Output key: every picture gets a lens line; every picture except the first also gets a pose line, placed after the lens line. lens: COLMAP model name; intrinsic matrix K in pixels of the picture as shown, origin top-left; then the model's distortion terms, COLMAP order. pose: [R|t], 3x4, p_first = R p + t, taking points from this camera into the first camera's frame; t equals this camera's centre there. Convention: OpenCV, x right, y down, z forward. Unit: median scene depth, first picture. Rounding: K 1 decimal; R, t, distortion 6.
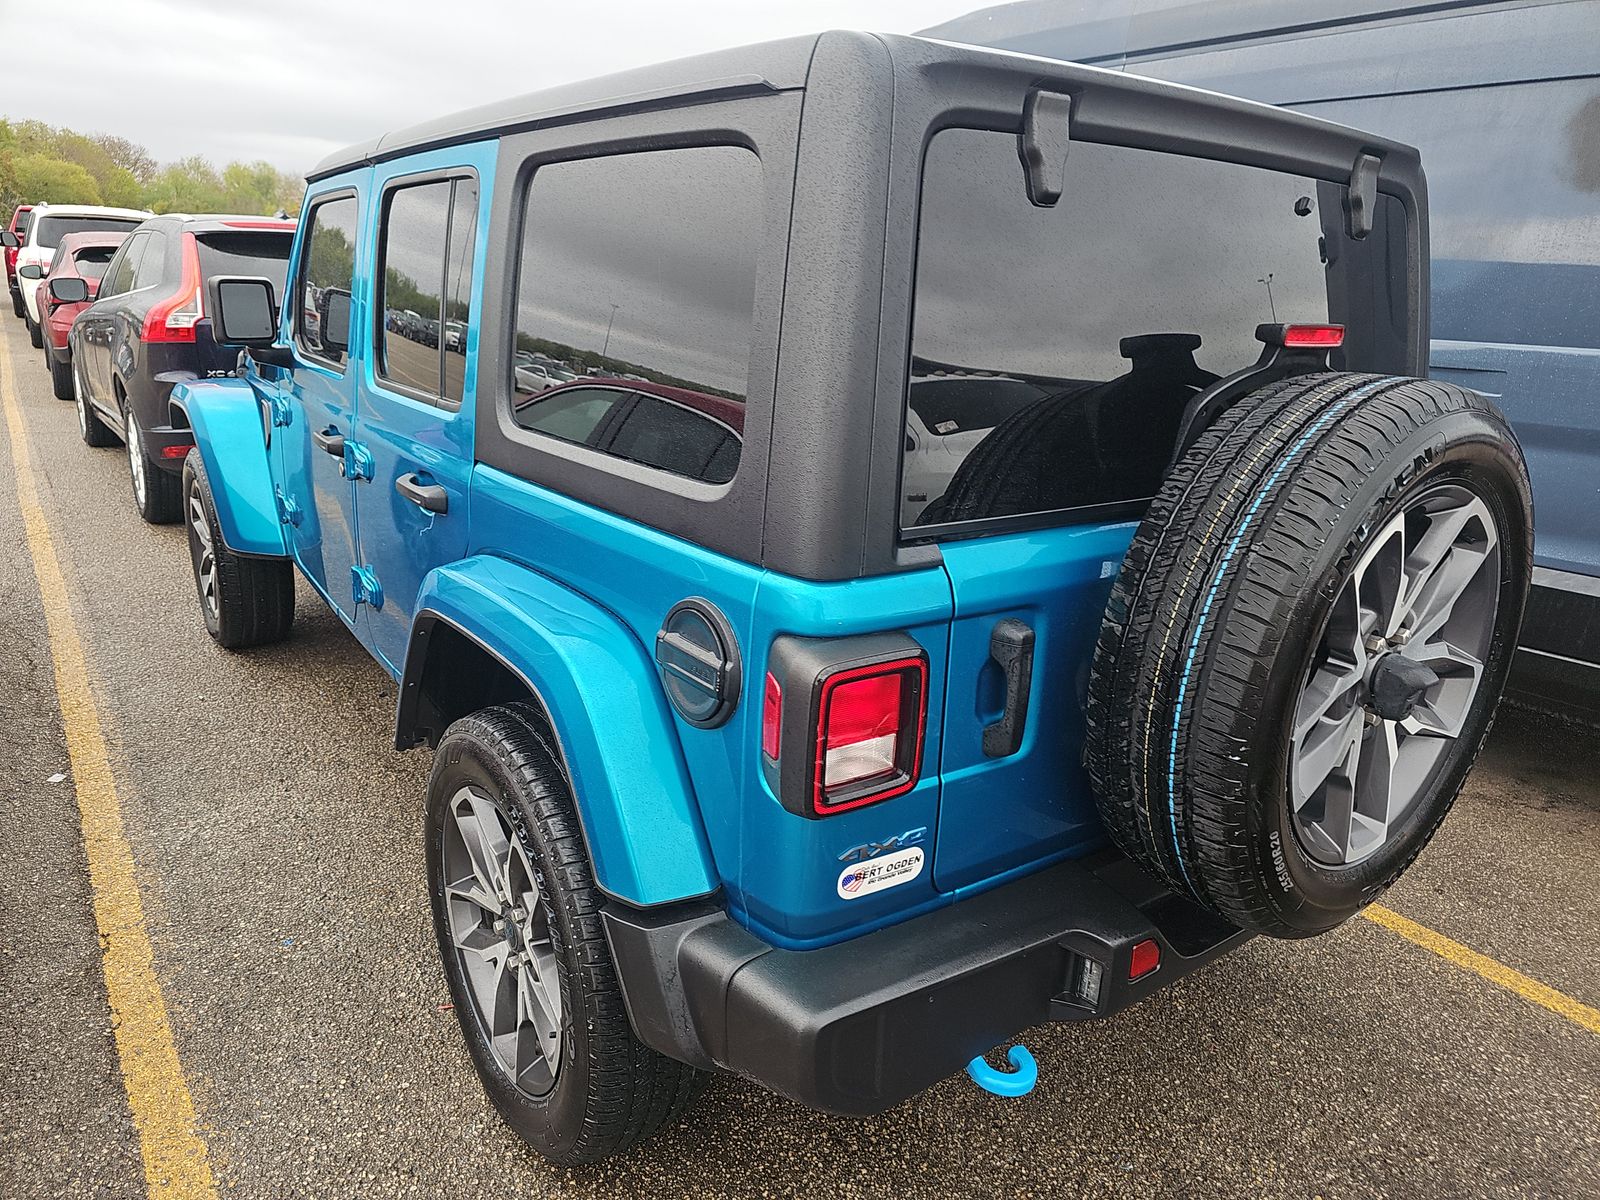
lens RADIAL K [[1078.6, 0, 800.0], [0, 1078.6, 600.0], [0, 0, 1]] dist [0.028573, -0.004935]
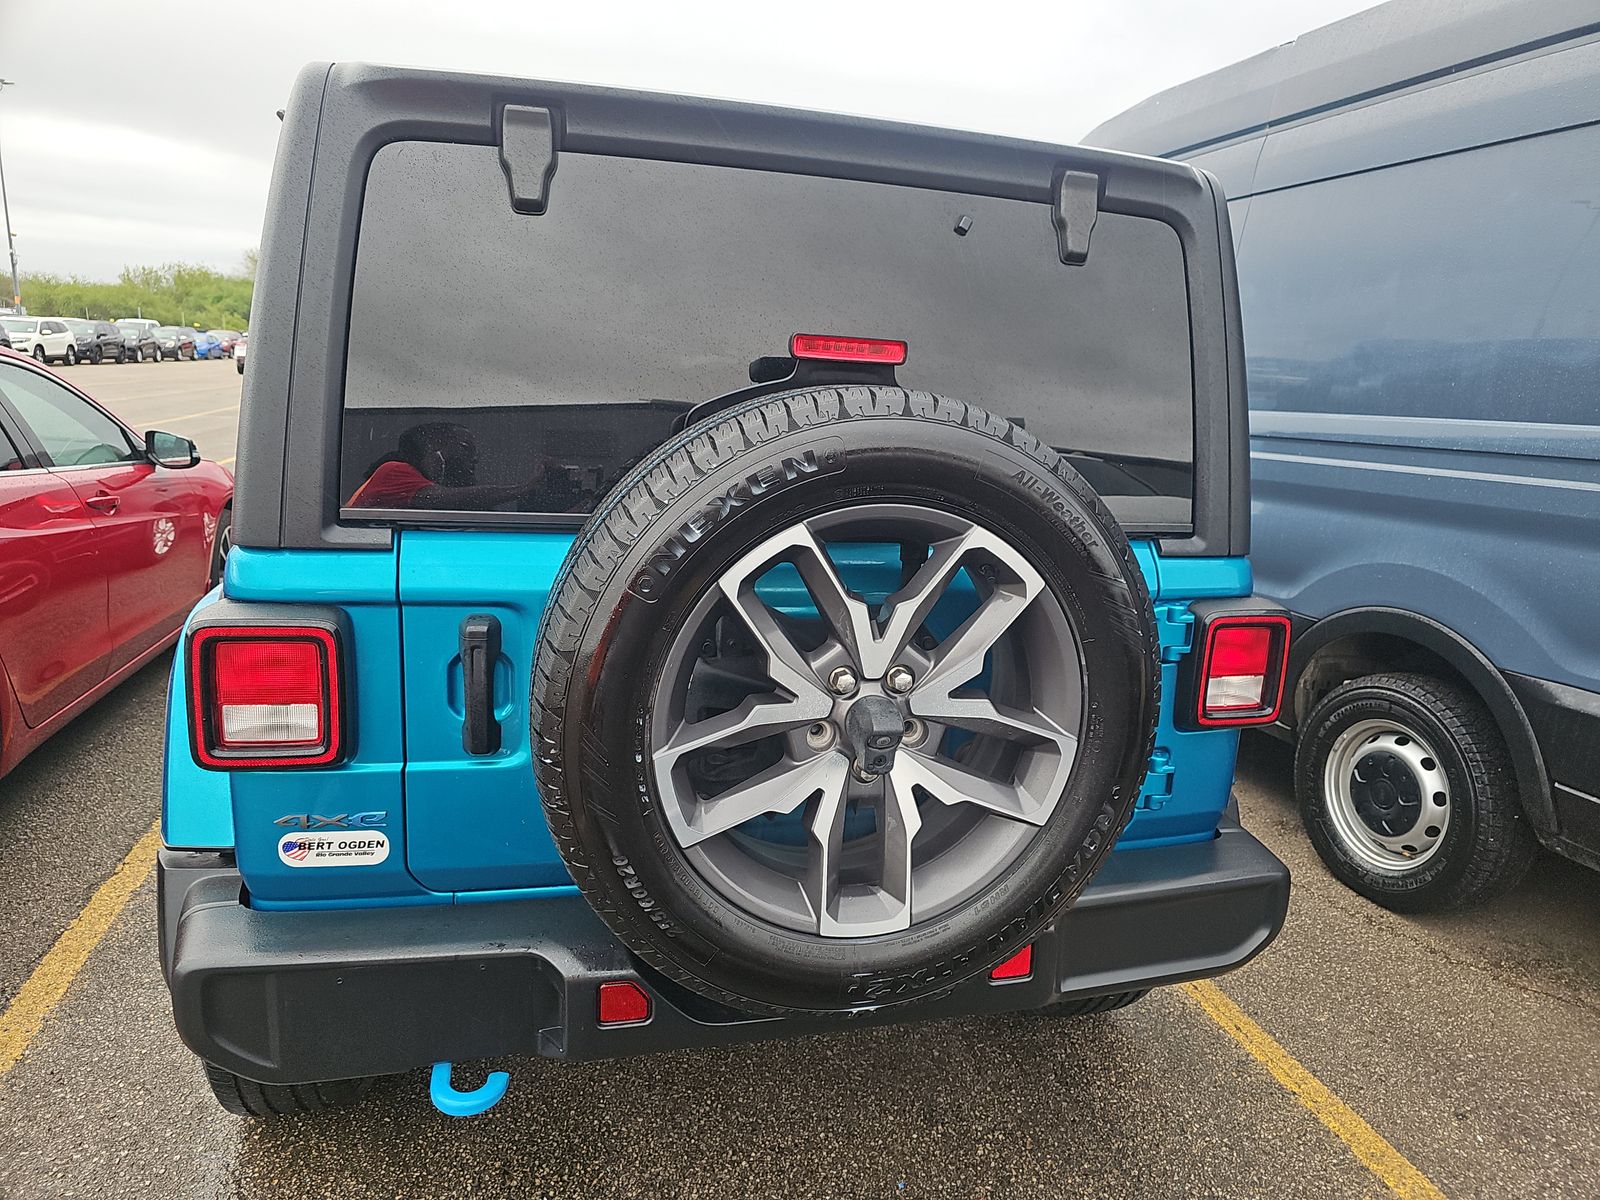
lens RADIAL K [[1069.0, 0, 800.0], [0, 1069.0, 600.0], [0, 0, 1]] dist [-0.006611, -0.004451]
pose [[0.939792, 0.080558, -0.332117, 0.793869], [-0.115120, 0.989647, -0.085708, 0.055083], [0.321775, 0.118781, 0.939336, 0.165187]]
